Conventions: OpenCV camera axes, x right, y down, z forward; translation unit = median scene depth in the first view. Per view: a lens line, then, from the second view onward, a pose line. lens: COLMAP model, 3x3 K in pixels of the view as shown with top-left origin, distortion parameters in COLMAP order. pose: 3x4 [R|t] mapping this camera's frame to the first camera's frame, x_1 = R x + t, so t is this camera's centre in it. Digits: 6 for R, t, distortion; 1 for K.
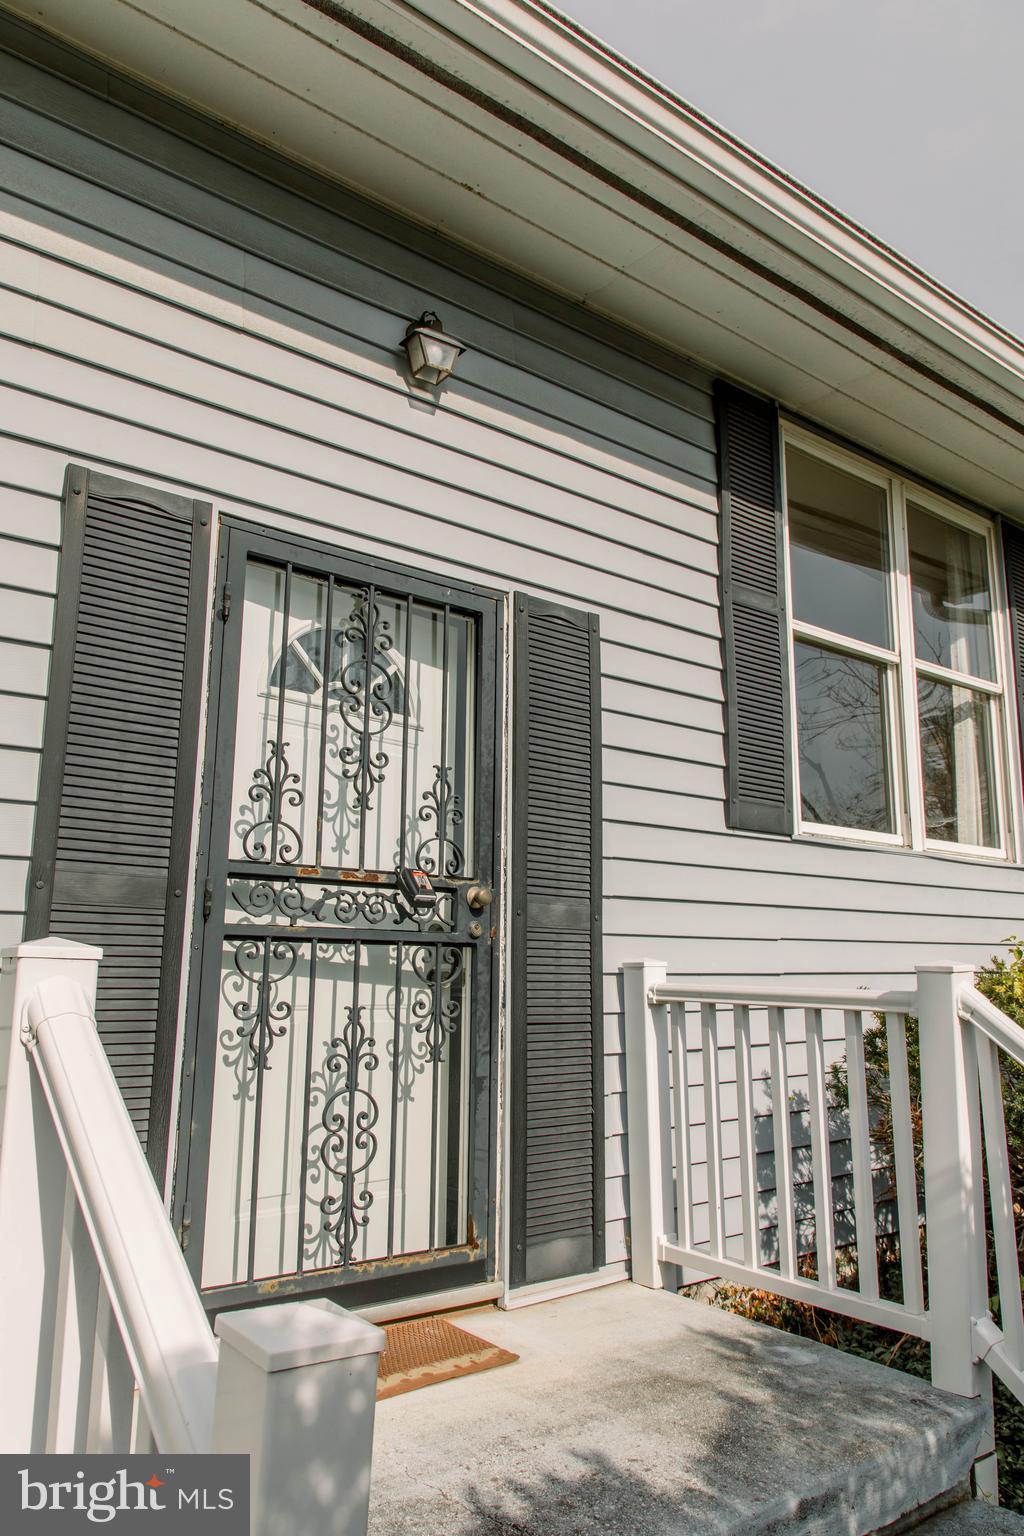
lens RADIAL K [[1062.9, 0, 512.0], [0, 1062.9, 768.0], [0, 0, 1]] dist [0.001399, 0.001247]
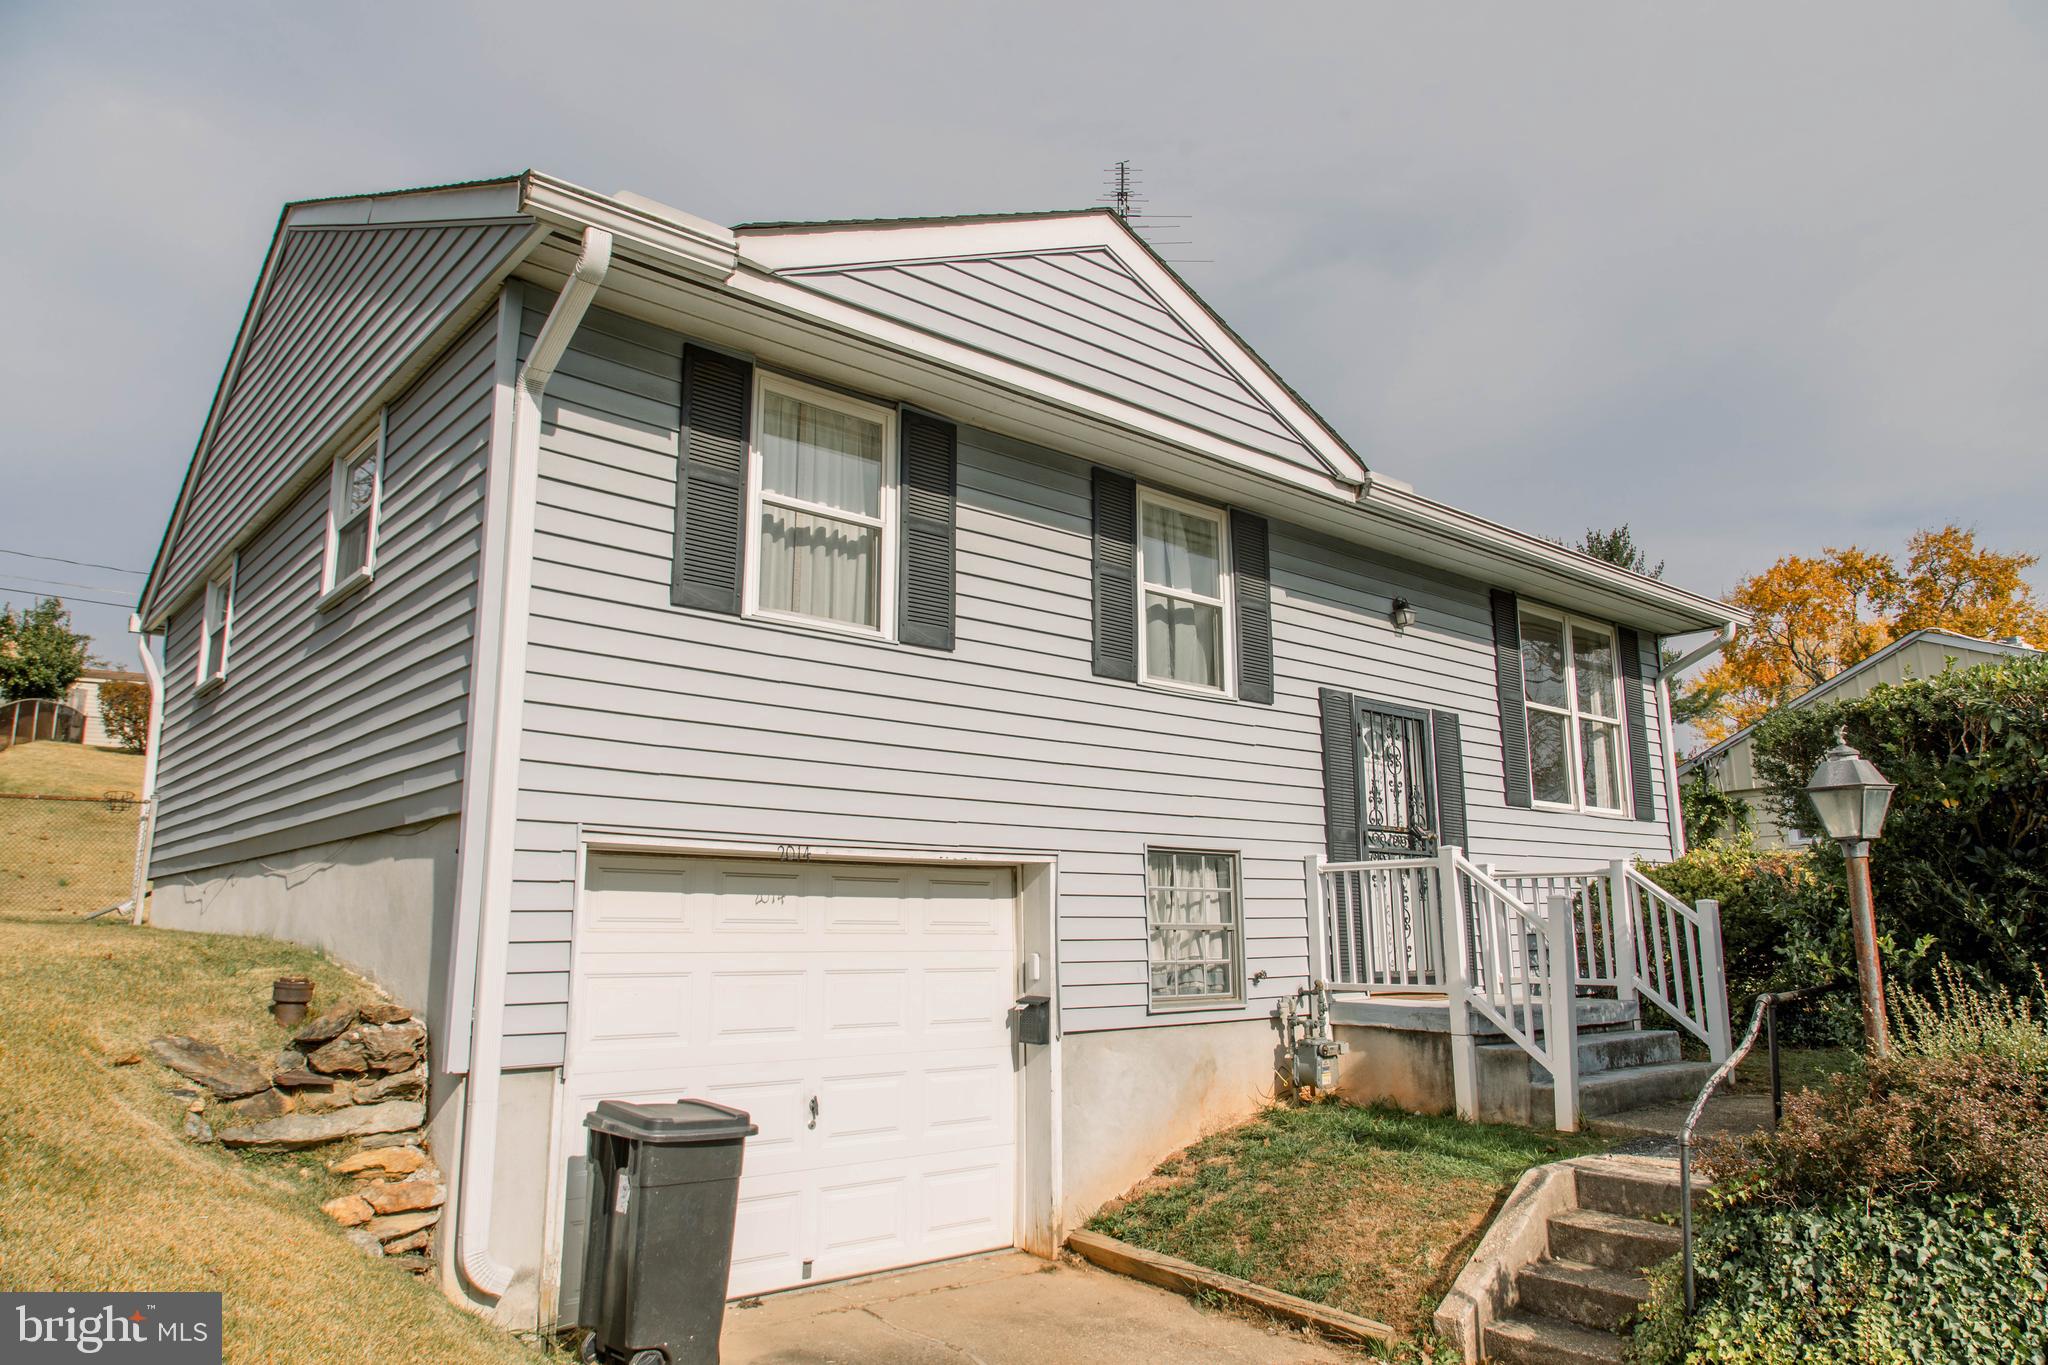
lens RADIAL K [[1343.0, 0, 1010.2], [0, 1343.0, 689.8], [0, 0, 1]] dist [0.000926, -0.000352]
pose [[0.998779, -0.009123, 0.048561, -1.022177], [0.009093, 0.999958, 0.000842, -0.207234], [-0.048567, -0.000400, 0.998820, -1.842018]]
